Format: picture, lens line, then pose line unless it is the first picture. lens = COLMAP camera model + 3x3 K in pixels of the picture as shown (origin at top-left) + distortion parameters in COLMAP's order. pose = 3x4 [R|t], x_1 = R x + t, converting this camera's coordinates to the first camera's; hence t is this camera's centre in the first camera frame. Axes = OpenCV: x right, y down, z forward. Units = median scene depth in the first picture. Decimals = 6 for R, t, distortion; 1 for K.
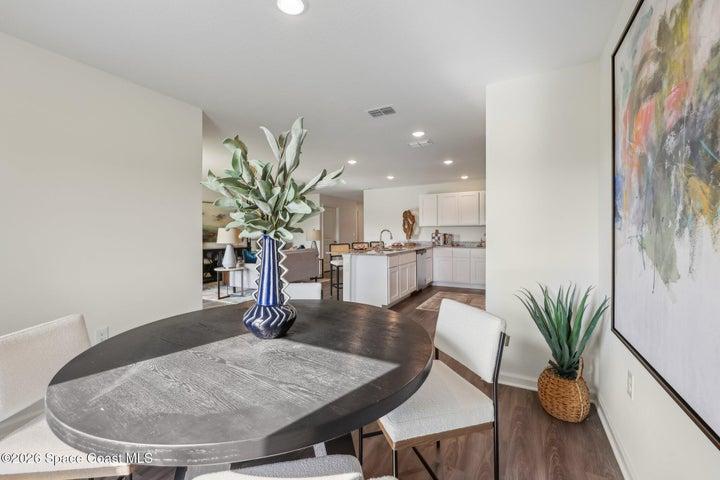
lens RADIAL K [[296.1, 0, 364.0], [0, 296.1, 240.7], [0, 0, 1]] dist [0.002945, -0.001938]
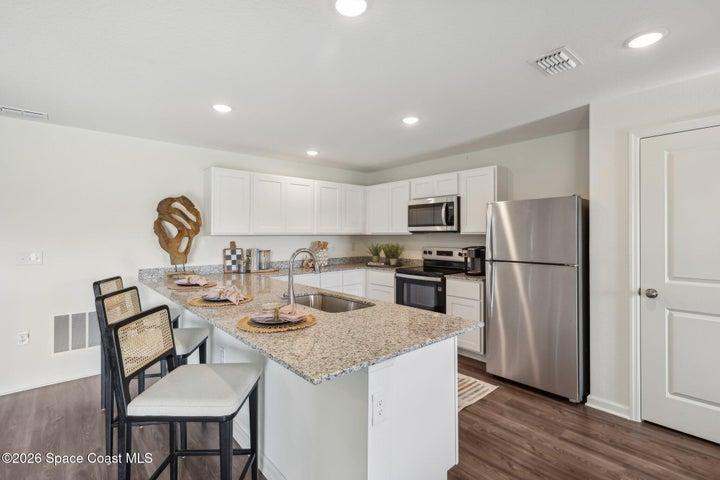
lens RADIAL K [[339.9, 0, 359.6], [0, 339.9, 231.0], [0, 0, 1]] dist [0.007754, -0.004112]
pose [[0.363860, 0.010782, 0.931391, -0.219973], [0.022492, 0.999540, -0.020358, -0.038178], [-0.931182, 0.028357, 0.363450, 0.584706]]
